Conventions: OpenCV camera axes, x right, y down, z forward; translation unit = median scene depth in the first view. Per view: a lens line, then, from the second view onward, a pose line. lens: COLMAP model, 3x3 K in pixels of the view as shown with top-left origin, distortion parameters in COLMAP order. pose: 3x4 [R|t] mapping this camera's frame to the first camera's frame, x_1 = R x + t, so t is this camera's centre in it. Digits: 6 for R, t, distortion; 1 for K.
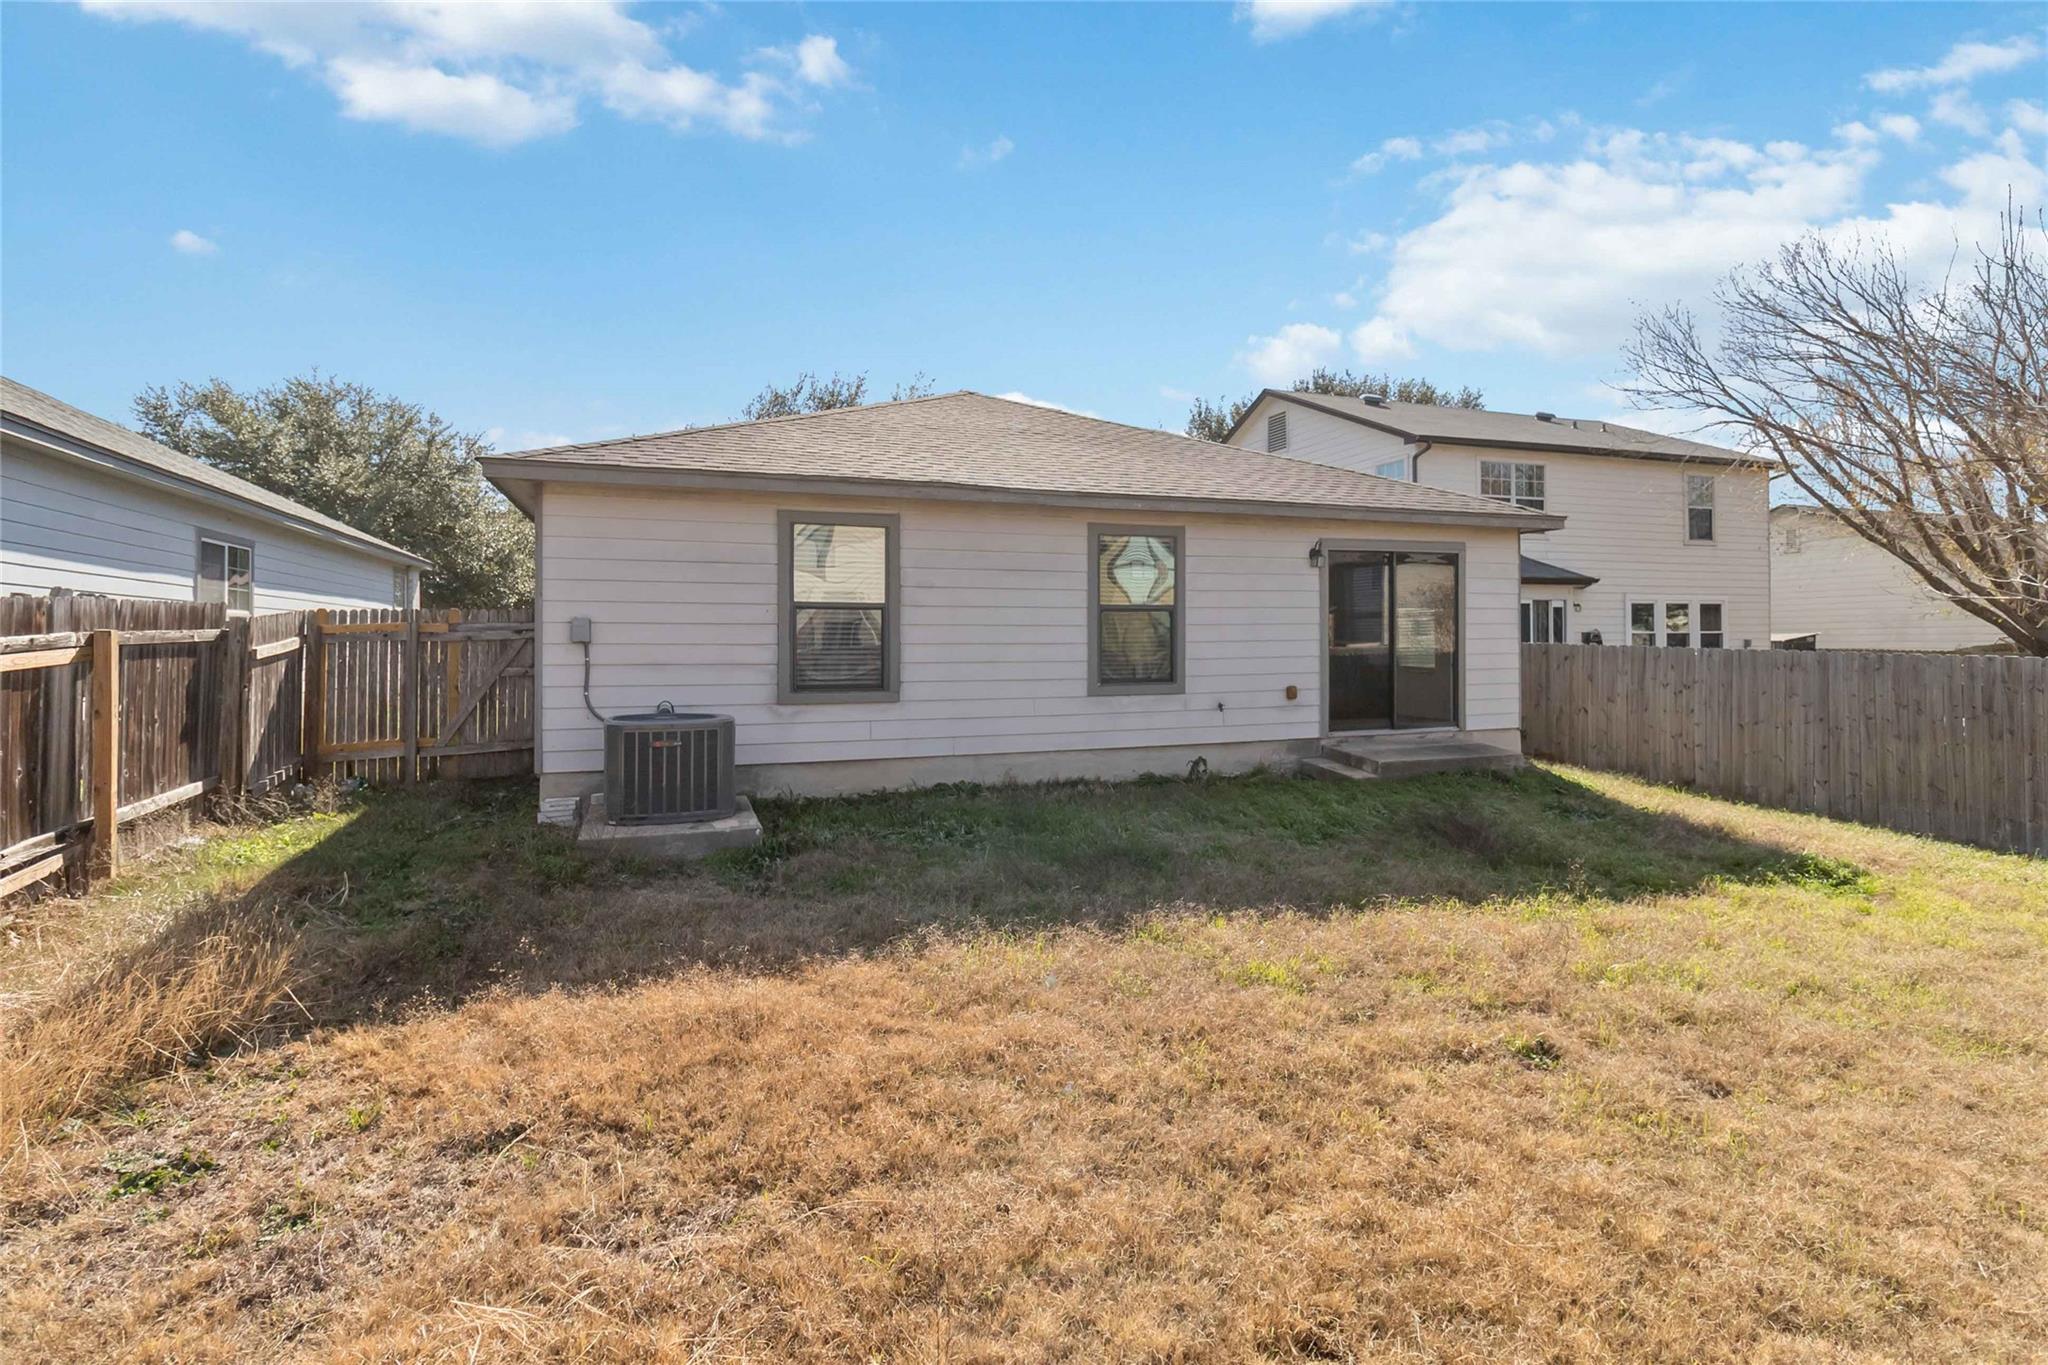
lens RADIAL K [[979.6, 0, 1087.9], [0, 979.6, 655.8], [0, 0, 1]] dist [0.001476, 0.001680]
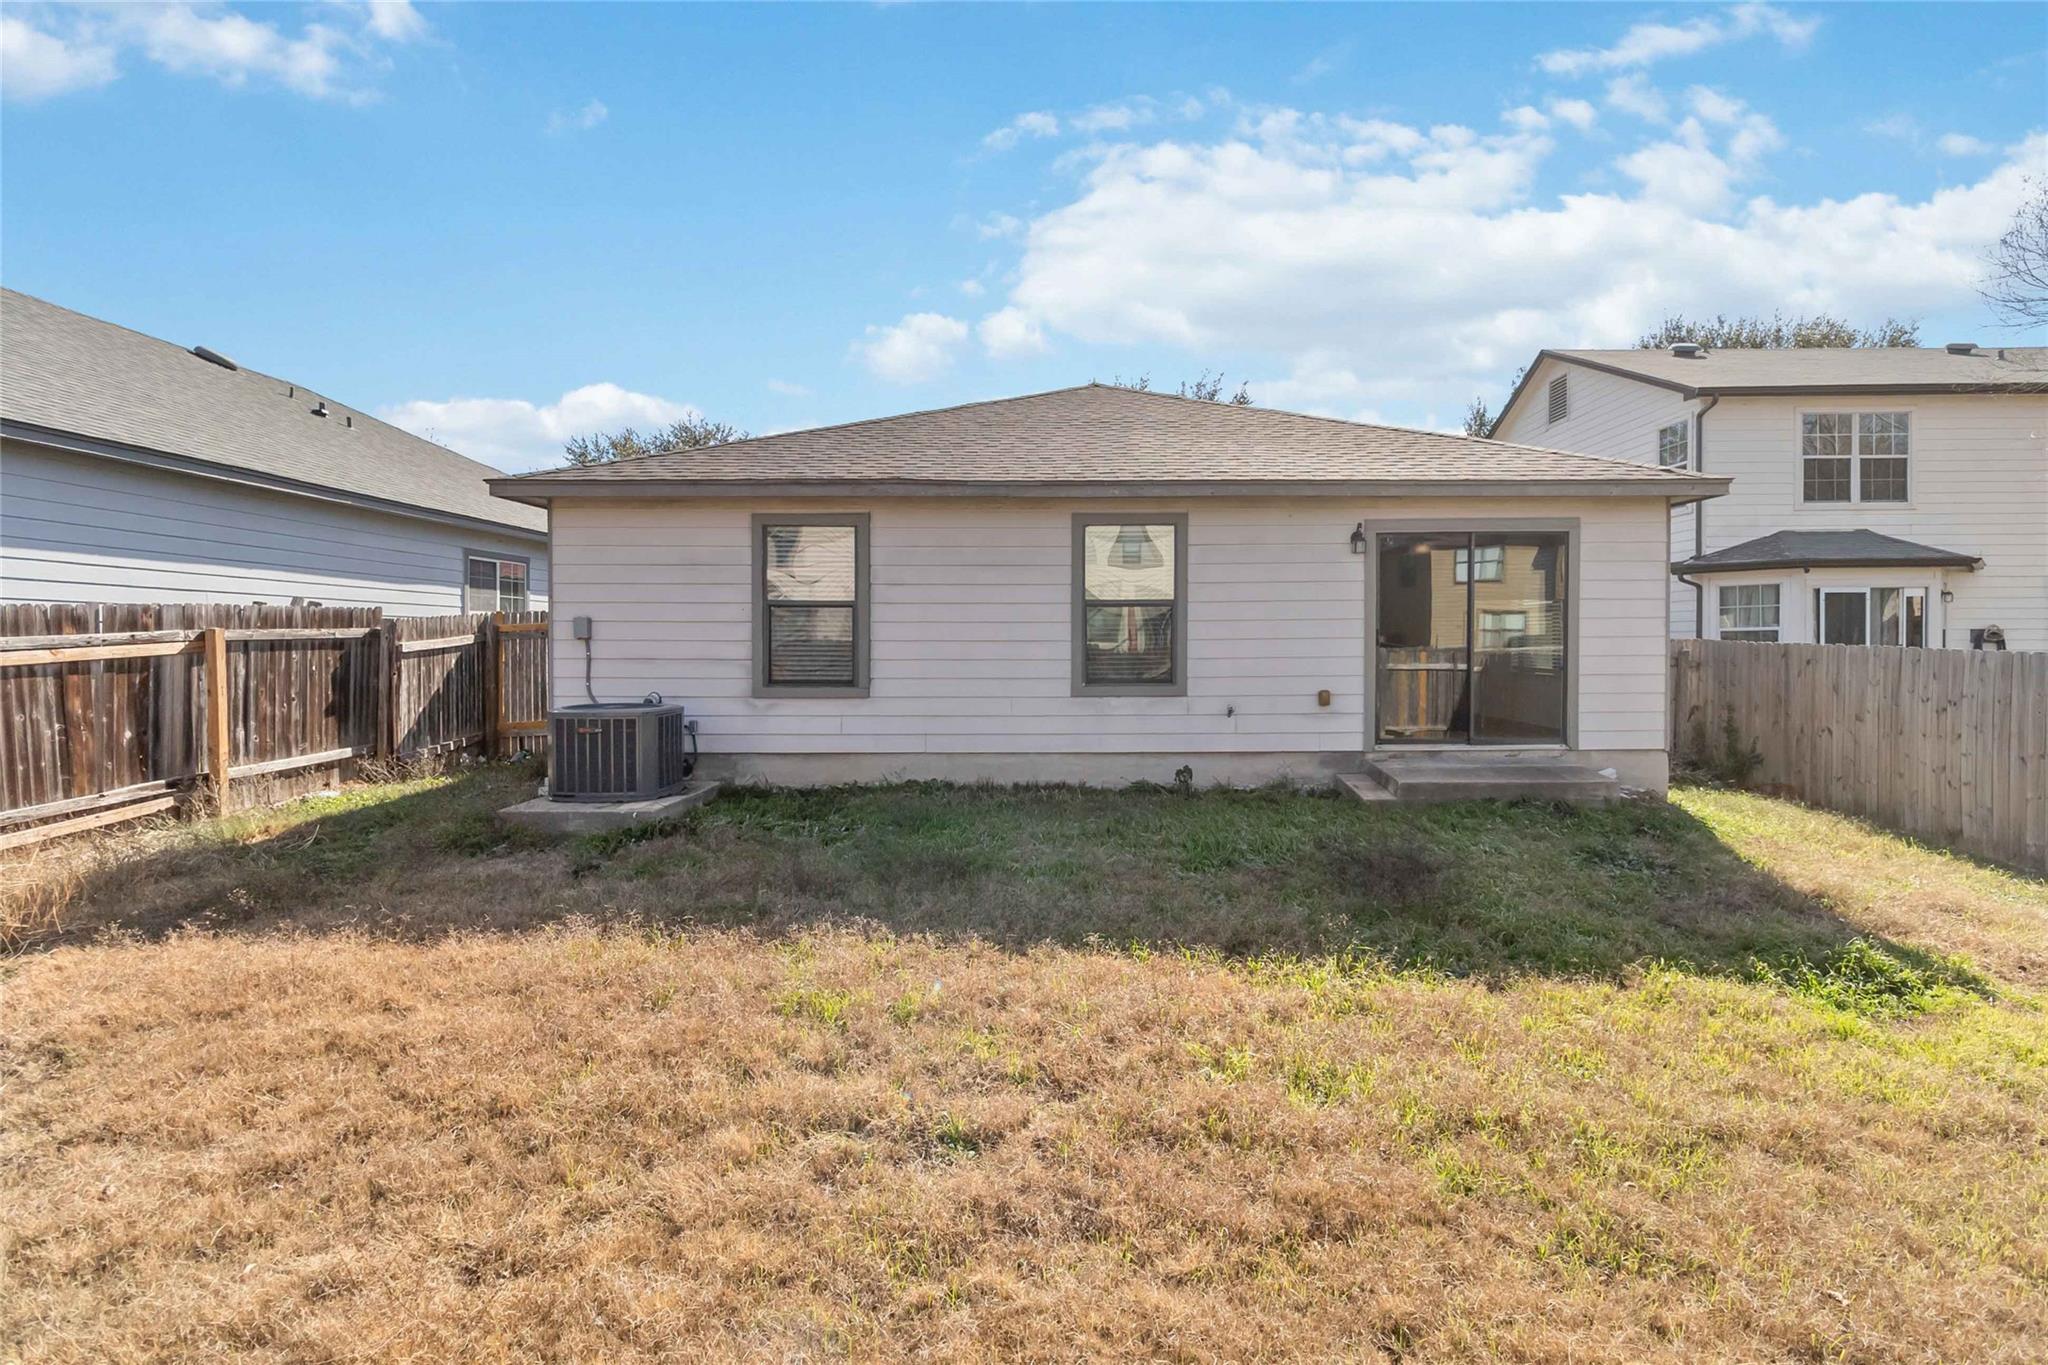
lens RADIAL K [[979.6, 0, 1025.5], [0, 979.6, 671.9], [0, 0, 1]] dist [0.001476, 0.001680]
pose [[0.935766, 0.013355, -0.352368, 0.294459], [-0.007132, 0.999795, 0.018953, -0.000455], [0.352549, -0.015222, 0.935670, 0.096820]]
